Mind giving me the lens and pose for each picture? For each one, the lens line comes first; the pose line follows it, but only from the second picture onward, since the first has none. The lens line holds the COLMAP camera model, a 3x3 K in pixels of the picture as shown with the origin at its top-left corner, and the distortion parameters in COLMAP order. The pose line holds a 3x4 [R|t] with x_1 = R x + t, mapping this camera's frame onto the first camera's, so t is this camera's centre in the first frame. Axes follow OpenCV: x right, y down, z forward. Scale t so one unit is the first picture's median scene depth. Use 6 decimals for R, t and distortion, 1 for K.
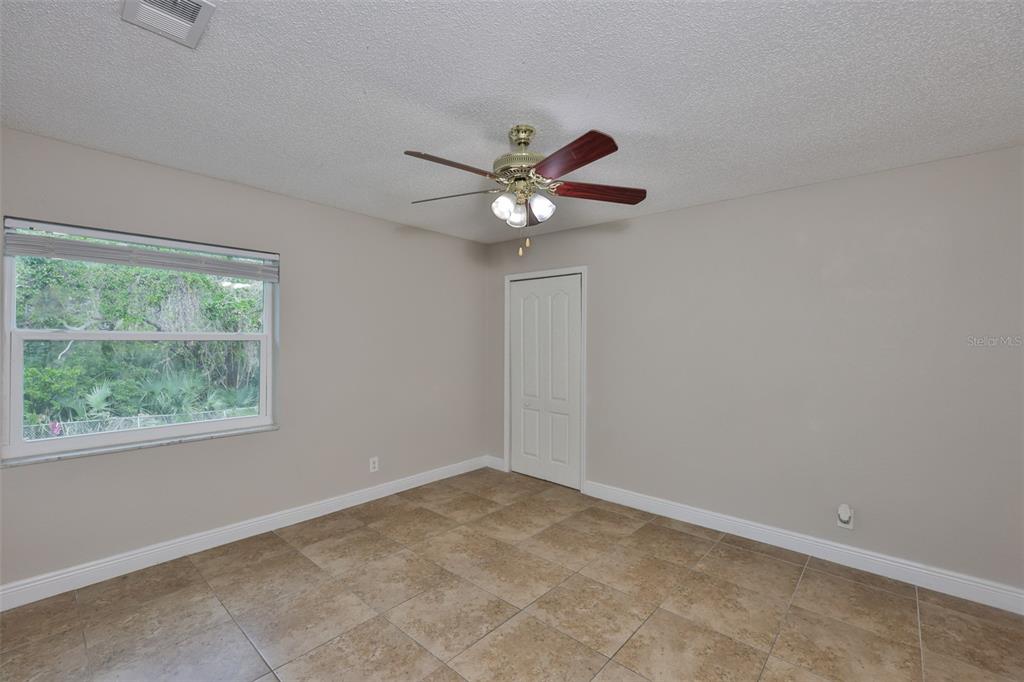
lens RADIAL K [[432.7, 0, 511.6], [0, 432.7, 338.8], [0, 0, 1]] dist [-0.001535, -0.000026]
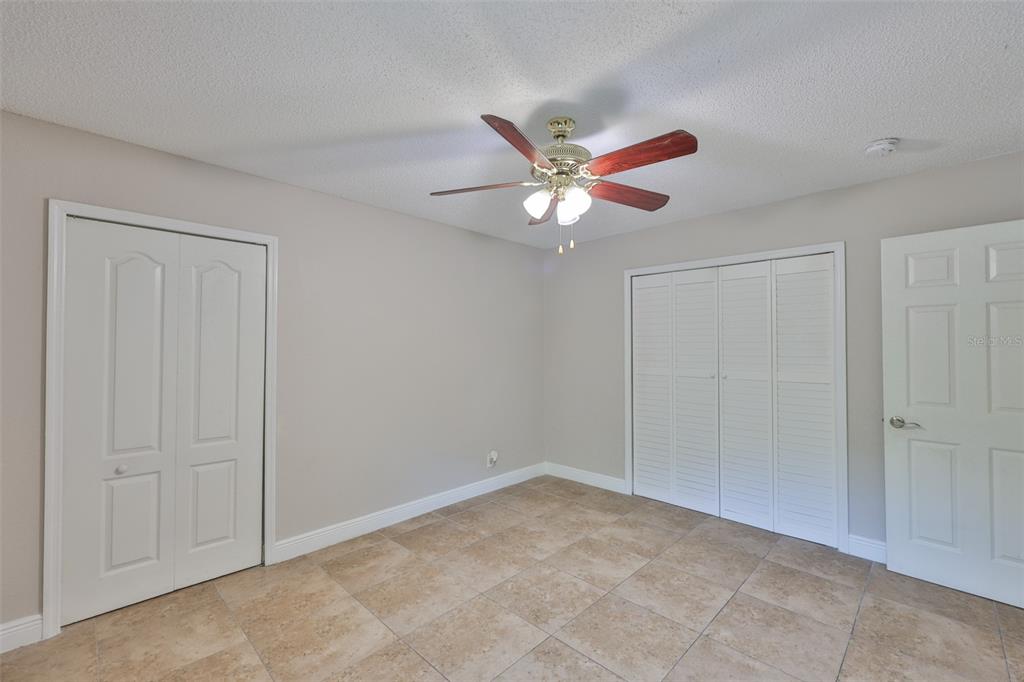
lens RADIAL K [[432.7, 0, 511.6], [0, 432.7, 338.8], [0, 0, 1]] dist [-0.001535, -0.000026]
pose [[0.053560, 0.008380, 0.998529, -0.689852], [-0.002708, 0.999962, -0.008247, 0.001022], [-0.998561, -0.002263, 0.053581, 0.785997]]
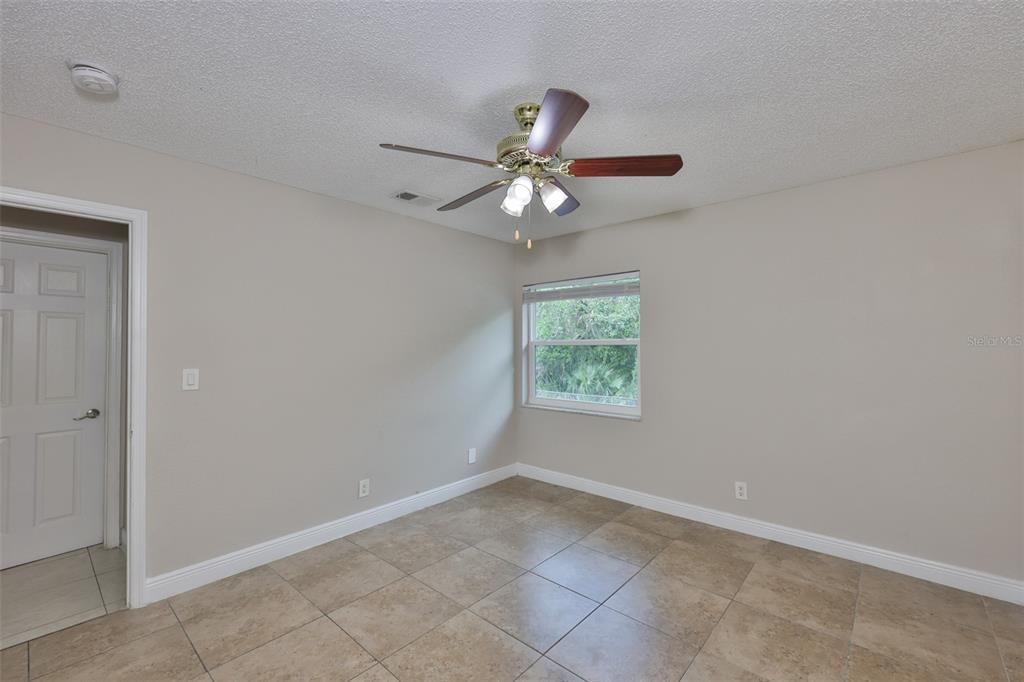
lens RADIAL K [[432.7, 0, 511.6], [0, 432.7, 338.8], [0, 0, 1]] dist [-0.001535, -0.000026]
pose [[-0.001201, -0.020615, -0.999787, 0.681917], [0.010334, 0.999734, -0.020626, 0.010369], [0.999946, -0.010356, -0.000987, 0.715868]]
